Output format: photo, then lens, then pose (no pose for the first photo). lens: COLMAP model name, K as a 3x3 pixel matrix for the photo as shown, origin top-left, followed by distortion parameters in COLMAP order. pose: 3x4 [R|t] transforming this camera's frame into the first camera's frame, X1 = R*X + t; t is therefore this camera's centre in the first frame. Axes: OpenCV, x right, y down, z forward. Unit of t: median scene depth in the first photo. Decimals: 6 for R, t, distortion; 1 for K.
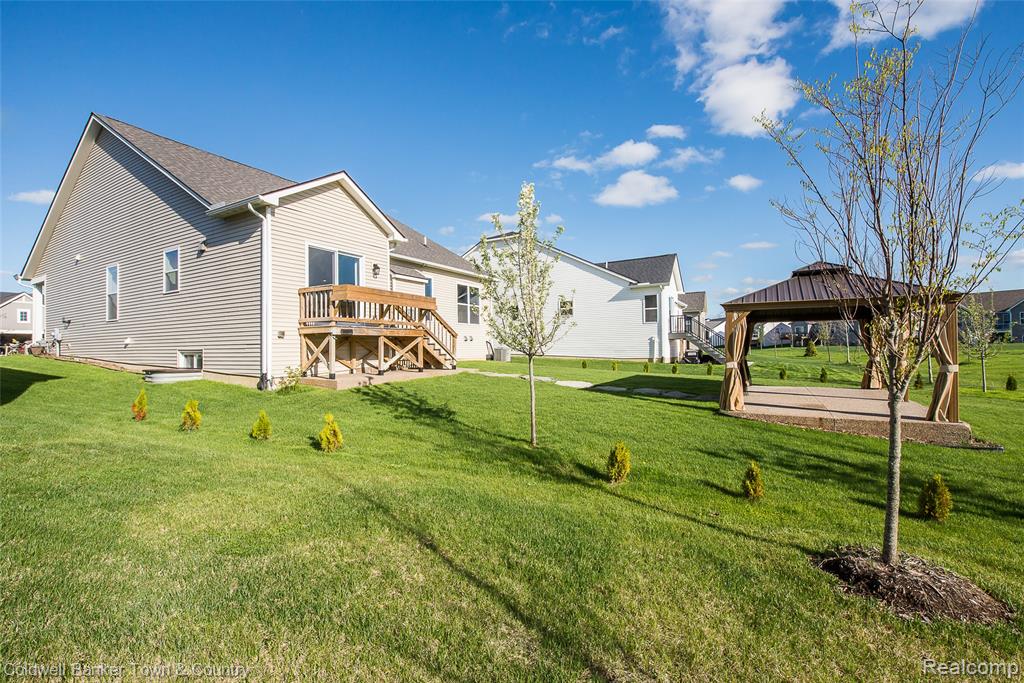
lens RADIAL K [[425.7, 0, 512.0], [0, 425.7, 341.5], [0, 0, 1]] dist [-0.000099, -0.000006]
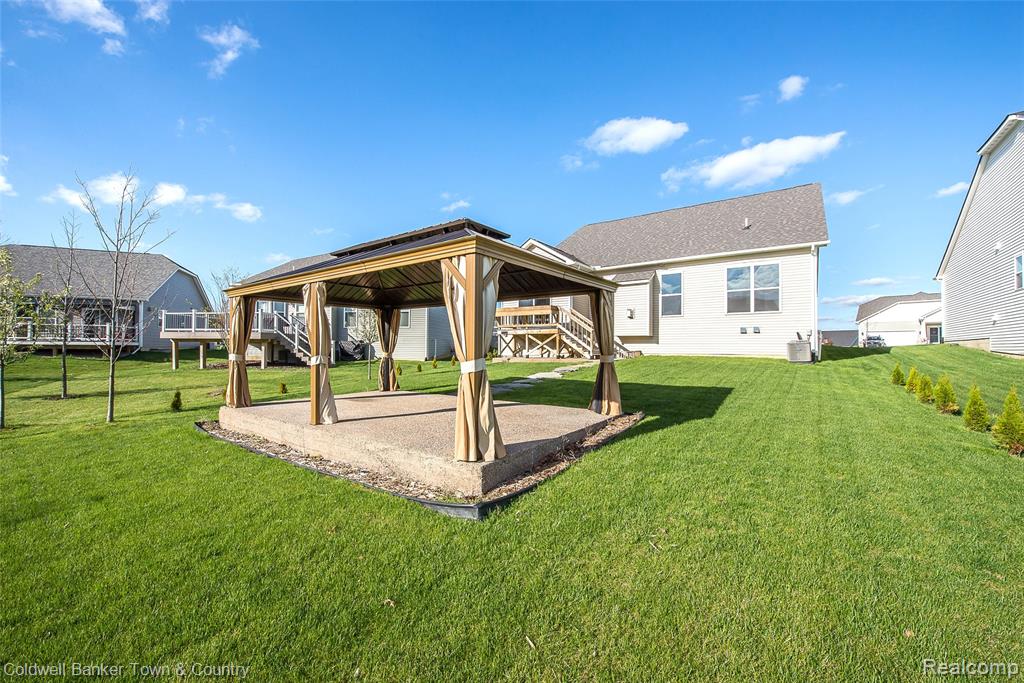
lens RADIAL K [[425.7, 0, 512.0], [0, 425.7, 341.5], [0, 0, 1]] dist [-0.000099, -0.000006]
pose [[-0.117076, 0.015719, -0.992999, 1.175033], [0.018808, 0.999730, 0.013608, -0.006832], [0.992945, -0.017083, -0.117340, 0.961446]]
